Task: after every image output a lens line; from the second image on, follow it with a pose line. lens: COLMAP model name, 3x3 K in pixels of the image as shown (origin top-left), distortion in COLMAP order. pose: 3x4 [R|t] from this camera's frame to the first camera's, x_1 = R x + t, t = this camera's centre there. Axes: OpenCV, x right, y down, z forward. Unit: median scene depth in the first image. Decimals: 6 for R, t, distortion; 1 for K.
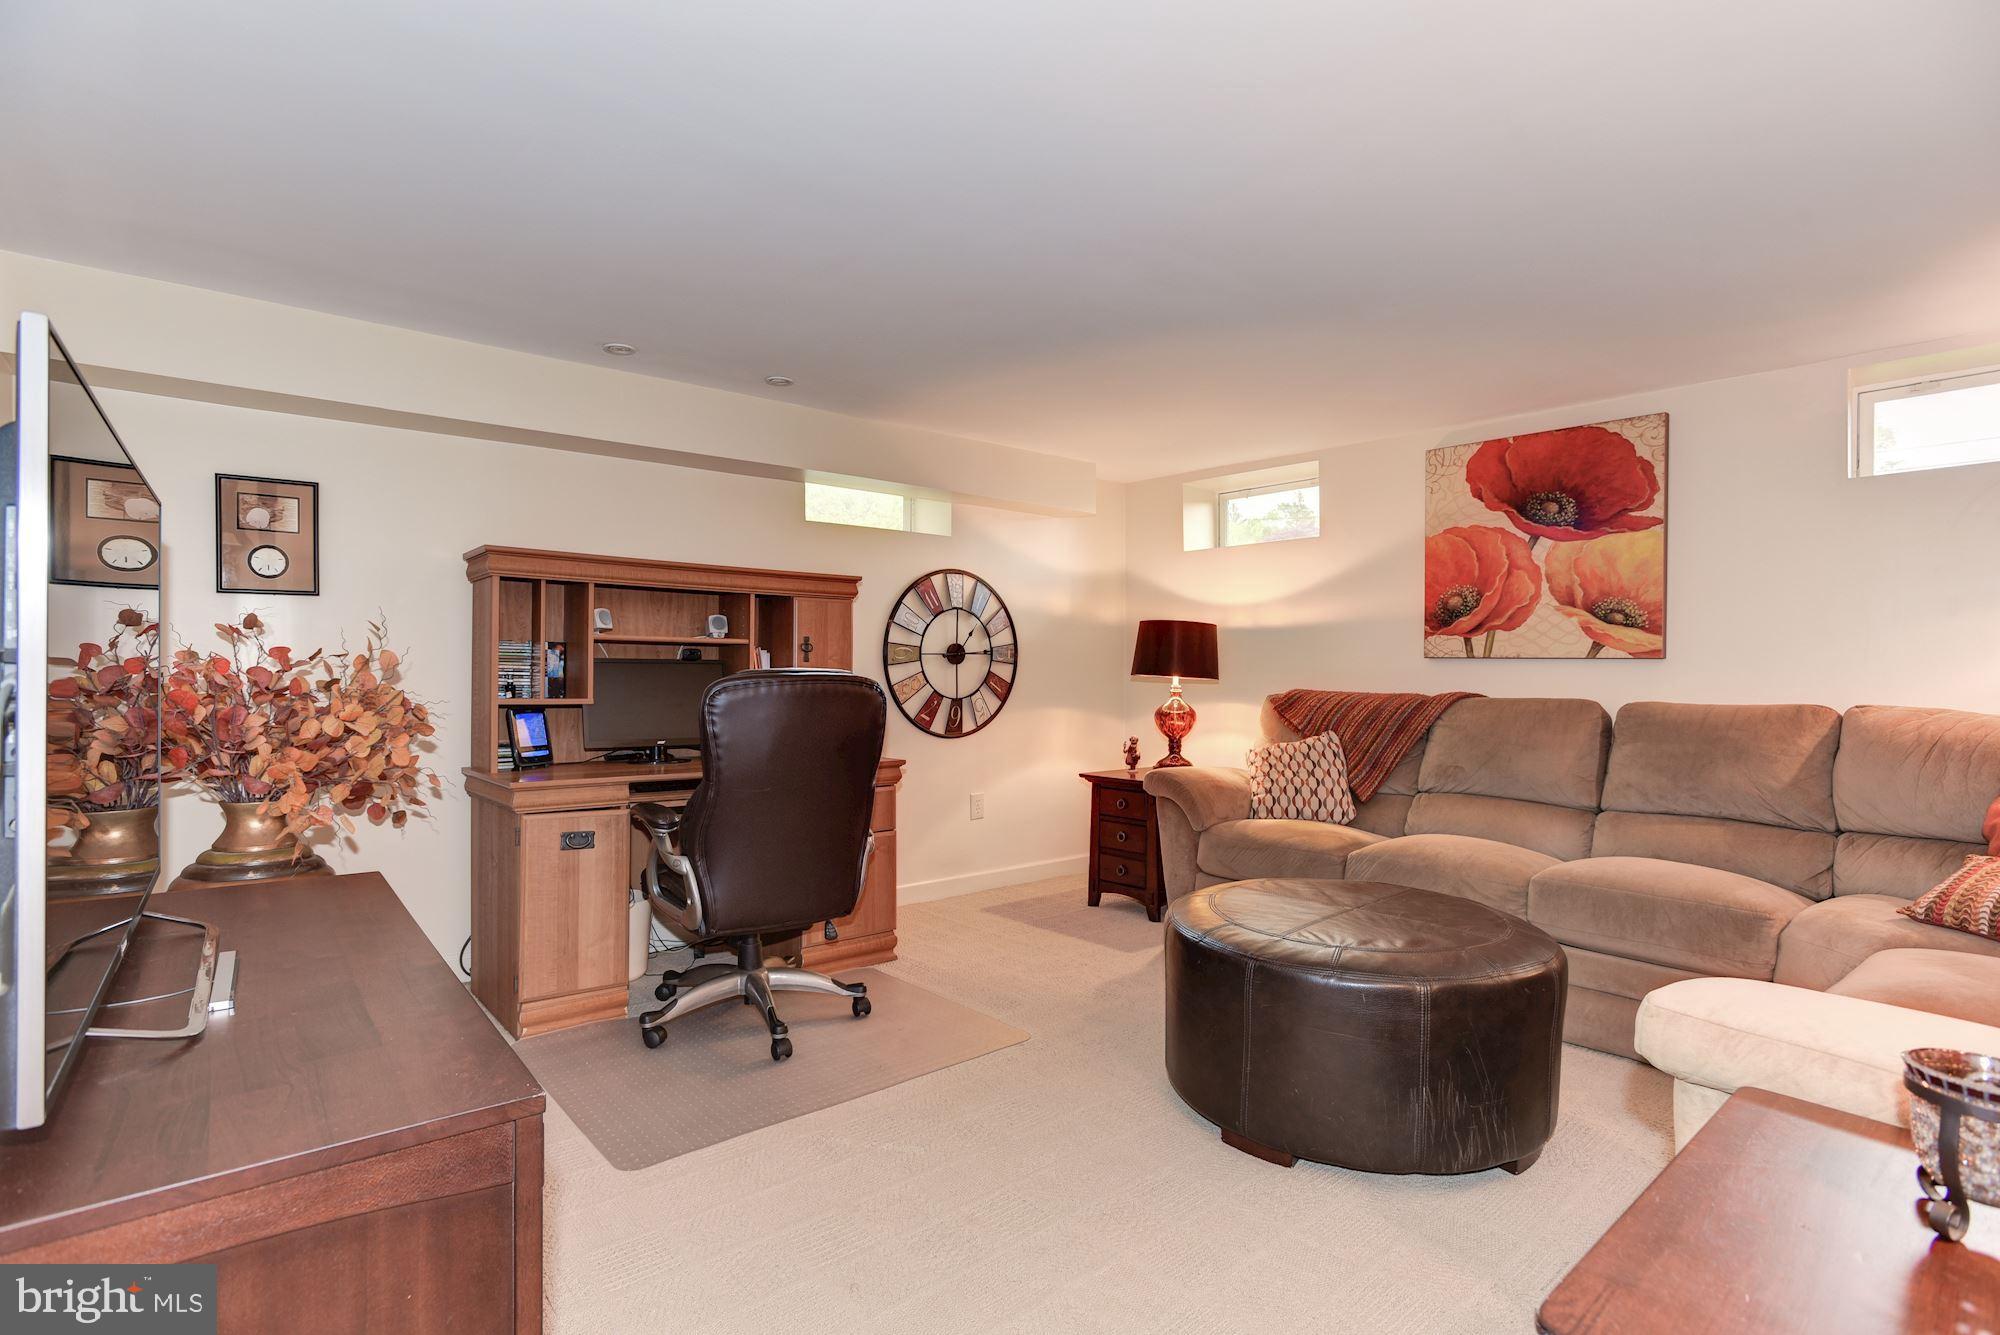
lens RADIAL K [[946.9, 0, 1004.8], [0, 946.9, 671.6], [0, 0, 1]] dist [-0.046281, 0.018072]
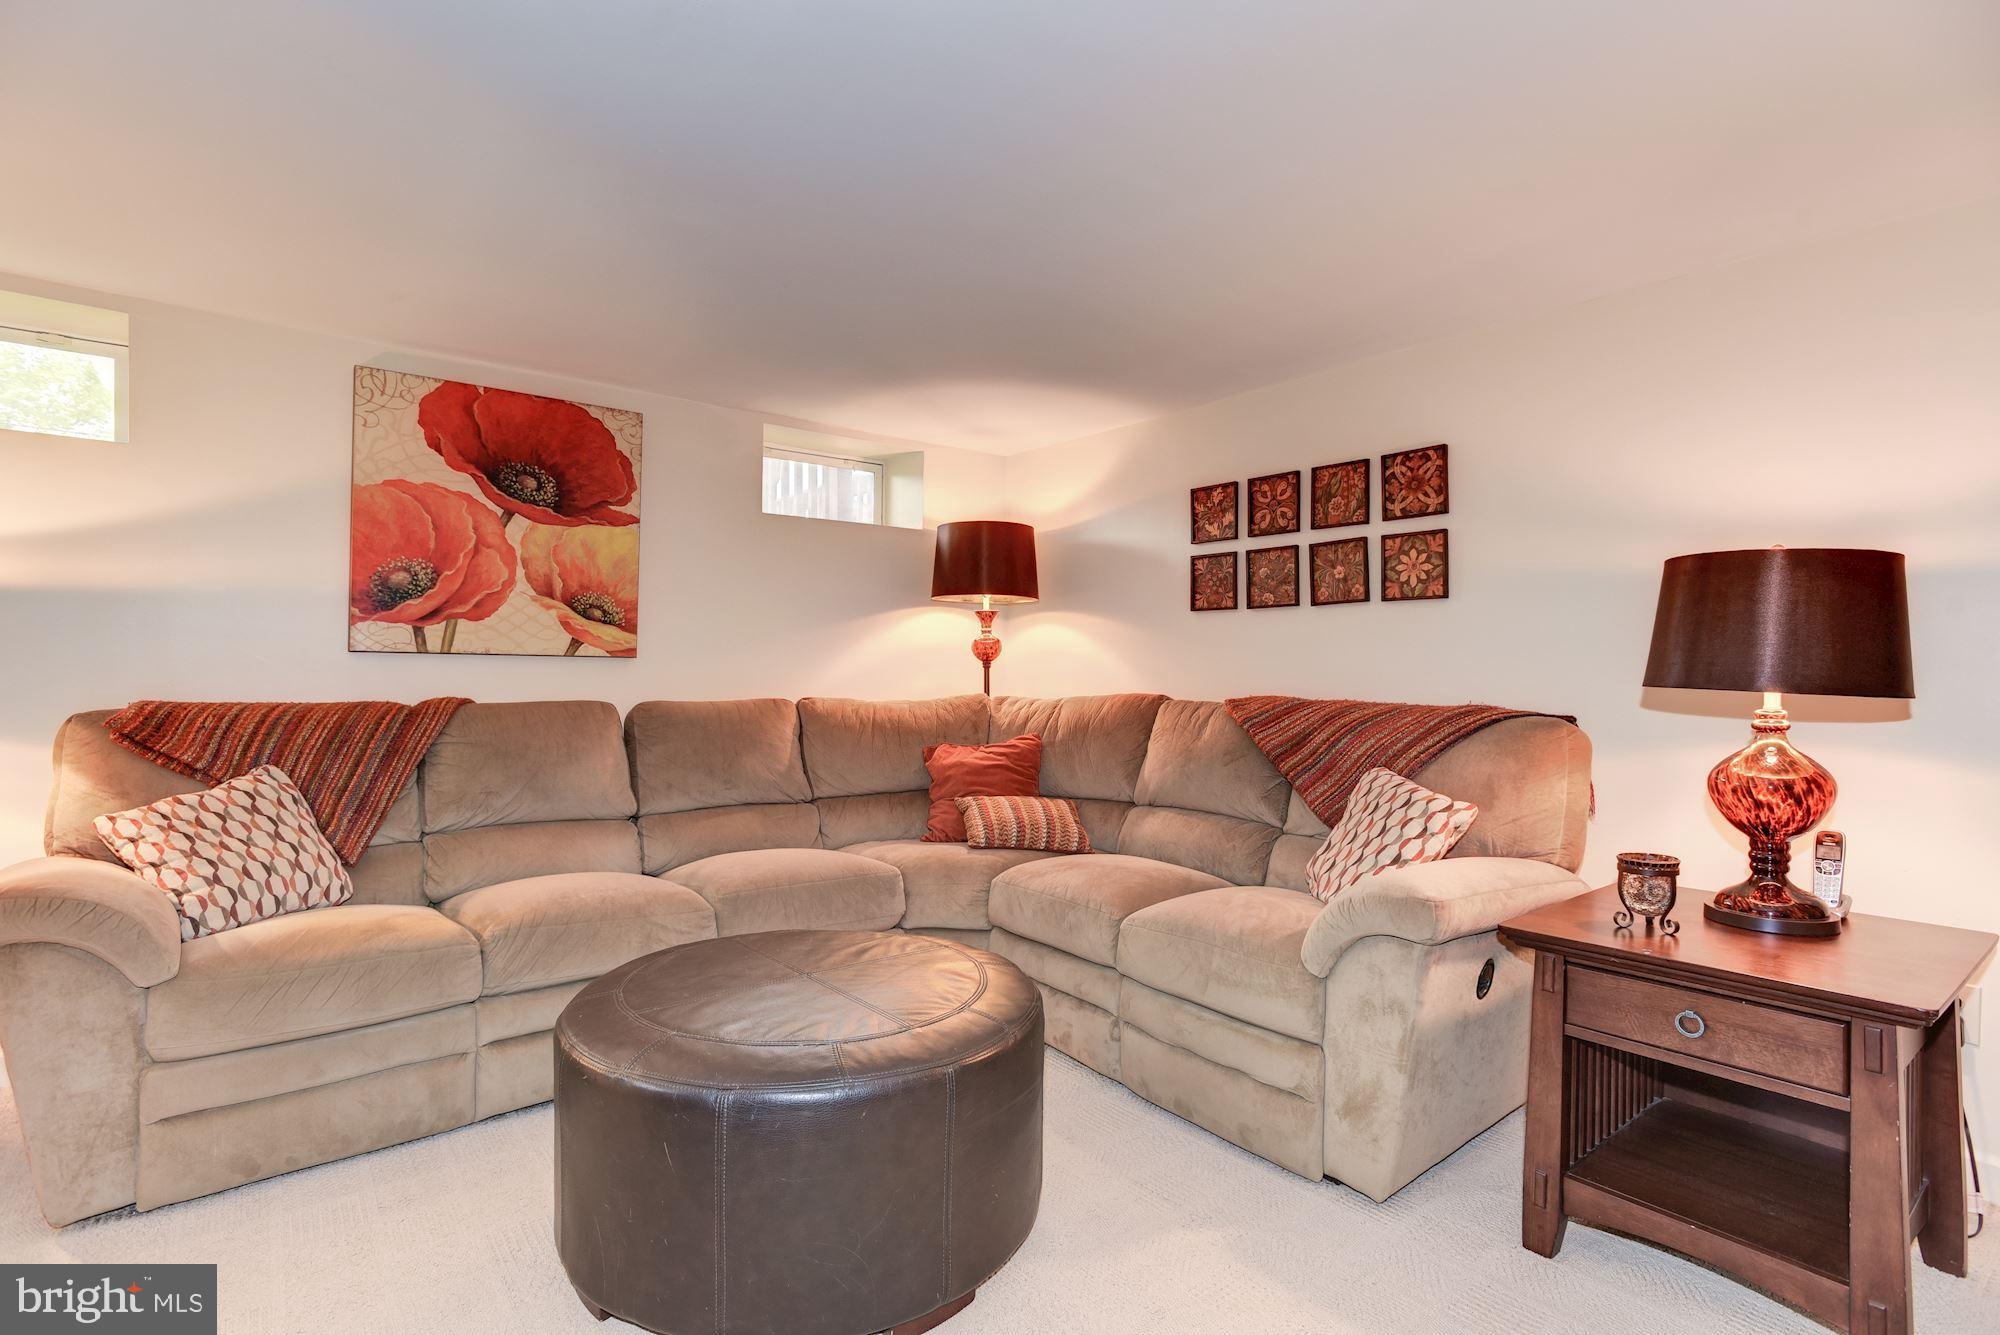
lens RADIAL K [[946.9, 0, 1002.2], [0, 946.9, 668.5], [0, 0, 1]] dist [-0.046281, 0.018072]
pose [[0.056572, -0.001615, 0.998397, -0.259932], [-0.002121, 0.999996, 0.001738, -0.004358], [-0.998396, -0.002216, 0.056569, 0.502512]]
